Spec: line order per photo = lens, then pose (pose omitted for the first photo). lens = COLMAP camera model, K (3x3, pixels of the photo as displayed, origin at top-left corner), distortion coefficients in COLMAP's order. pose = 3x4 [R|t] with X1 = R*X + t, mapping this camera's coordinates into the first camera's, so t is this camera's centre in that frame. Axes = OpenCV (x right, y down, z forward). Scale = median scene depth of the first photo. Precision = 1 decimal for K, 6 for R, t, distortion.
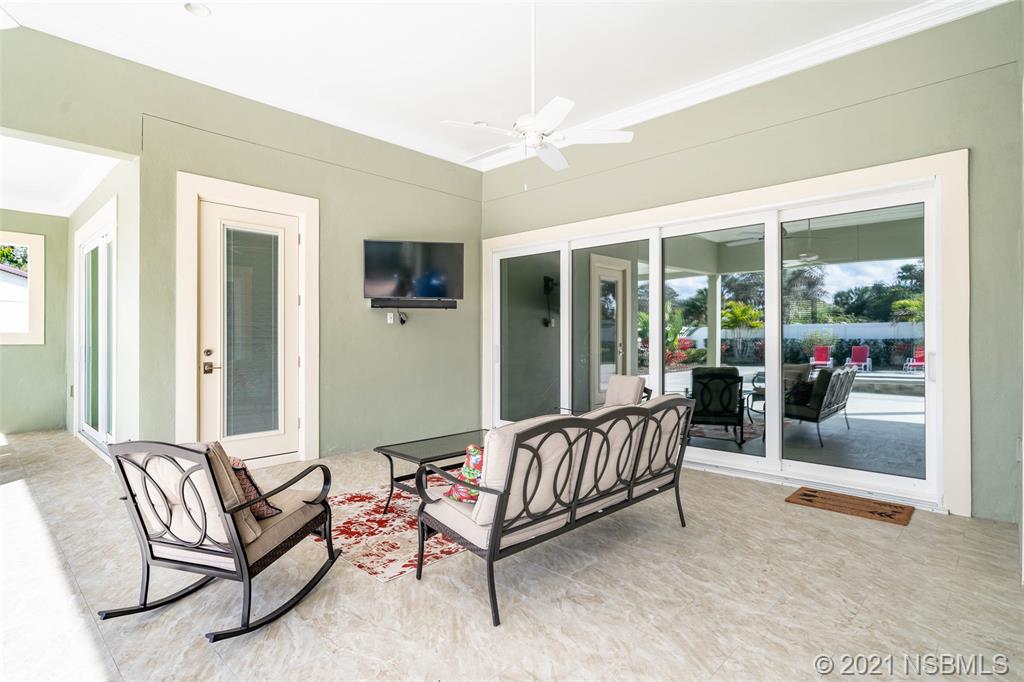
lens RADIAL K [[486.9, 0, 512.0], [0, 486.9, 341.0], [0, 0, 1]] dist [0.014377, 0.000078]
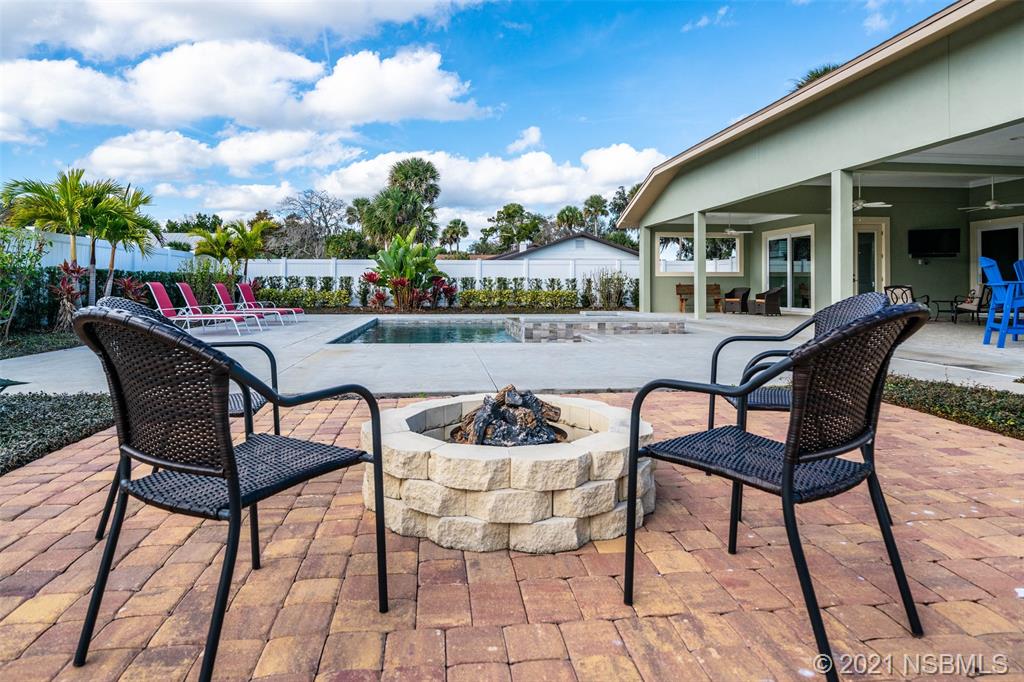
lens RADIAL K [[574.0, 0, 513.3], [0, 574.0, 285.8], [0, 0, 1]] dist [0.002037, 0.000077]
pose [[0.755705, -0.004595, -0.654896, 0.086877], [-0.003214, 0.999937, -0.010724, 0.114713], [0.654905, 0.010209, 0.755642, -2.620147]]
